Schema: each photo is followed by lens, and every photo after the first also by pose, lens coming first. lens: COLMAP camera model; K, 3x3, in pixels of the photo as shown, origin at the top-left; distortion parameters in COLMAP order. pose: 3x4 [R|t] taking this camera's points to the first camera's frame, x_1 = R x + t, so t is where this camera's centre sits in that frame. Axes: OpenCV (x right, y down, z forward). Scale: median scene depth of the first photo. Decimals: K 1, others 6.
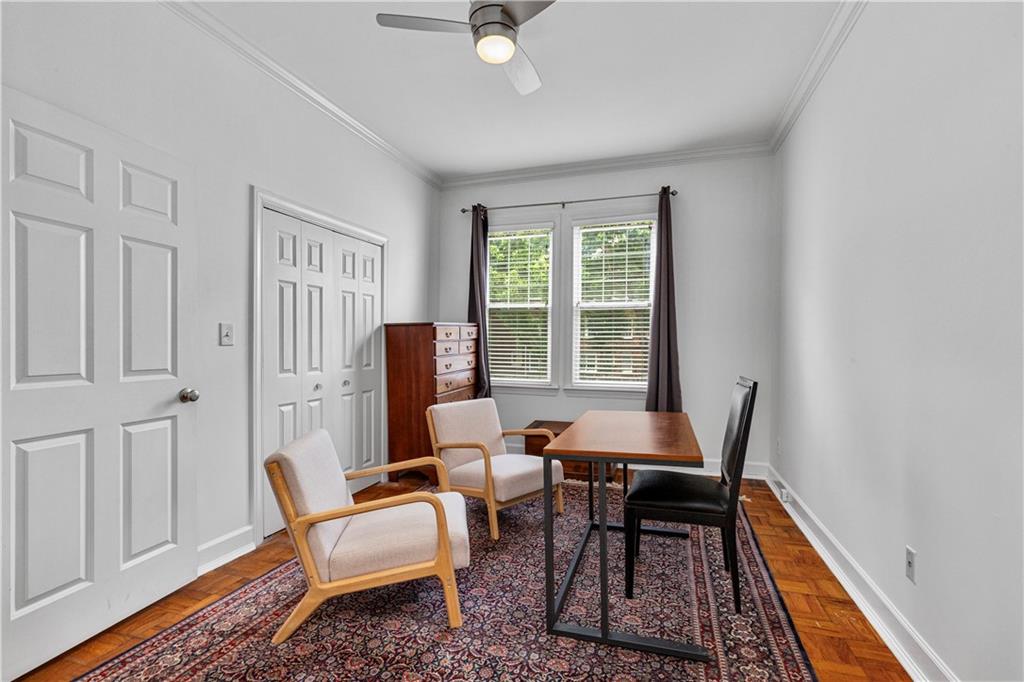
lens RADIAL K [[469.9, 0, 513.3], [0, 469.9, 352.2], [0, 0, 1]] dist [0.000693, 0.000226]
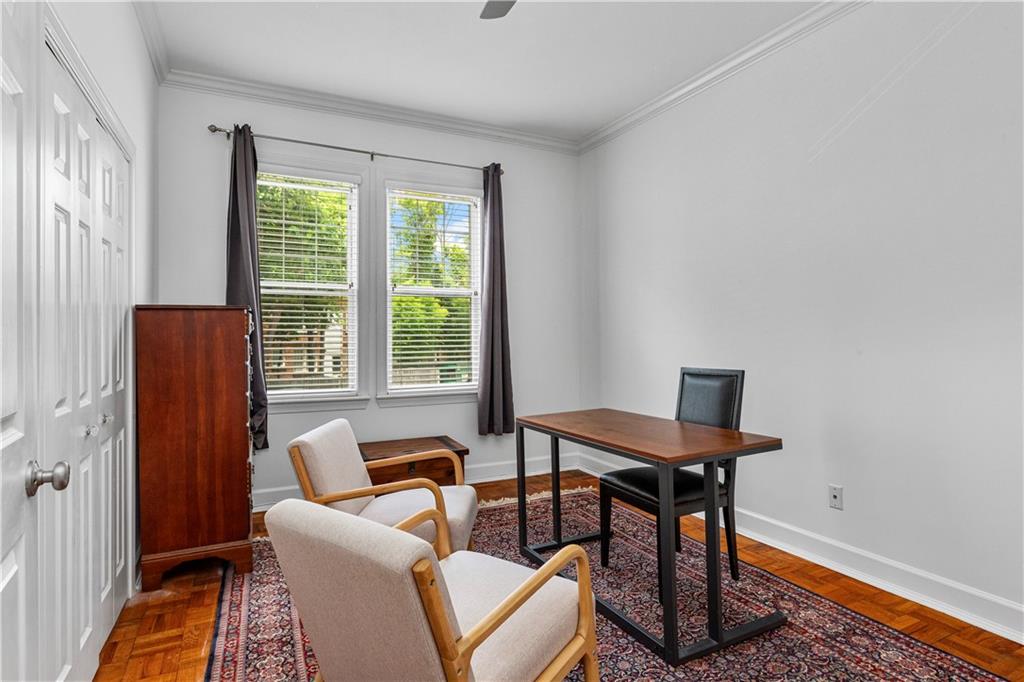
lens RADIAL K [[564.3, 0, 512.0], [0, 564.3, 341.0], [0, 0, 1]] dist [-0.001753, 0.000153]
pose [[0.699811, -0.012611, 0.714217, -0.427410], [0.021571, 0.999761, -0.003484, -0.007161], [-0.714003, 0.017844, 0.699916, 0.225237]]
